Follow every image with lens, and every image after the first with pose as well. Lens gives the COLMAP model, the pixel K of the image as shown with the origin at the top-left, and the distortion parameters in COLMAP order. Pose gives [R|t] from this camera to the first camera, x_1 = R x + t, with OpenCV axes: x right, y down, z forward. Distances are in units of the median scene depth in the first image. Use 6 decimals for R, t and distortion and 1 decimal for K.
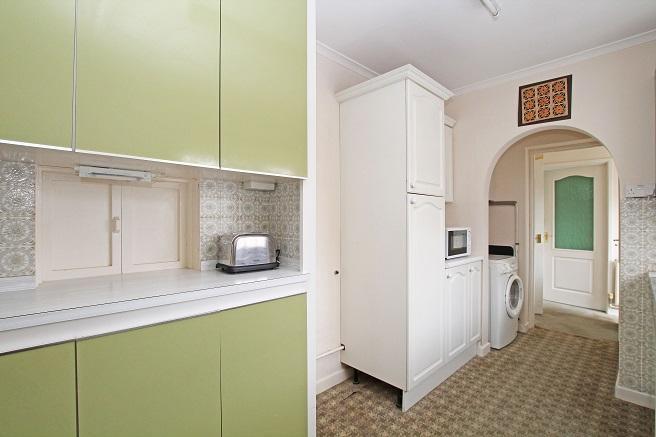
lens RADIAL K [[307.1, 0, 327.7], [0, 307.1, 217.1], [0, 0, 1]] dist [-0.029509, 0.000135]
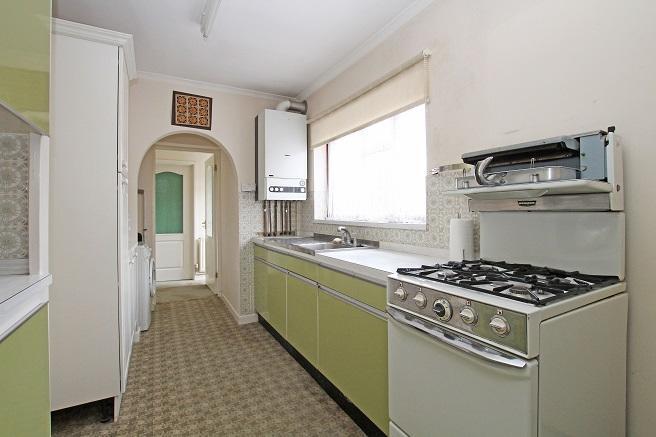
lens RADIAL K [[307.1, 0, 328.7], [0, 307.1, 205.0], [0, 0, 1]] dist [-0.029509, 0.000135]
pose [[0.252130, 0.011793, 0.967621, -0.341362], [0.006097, 0.999887, -0.013775, 0.024713], [-0.967674, 0.009372, 0.252030, 0.140854]]
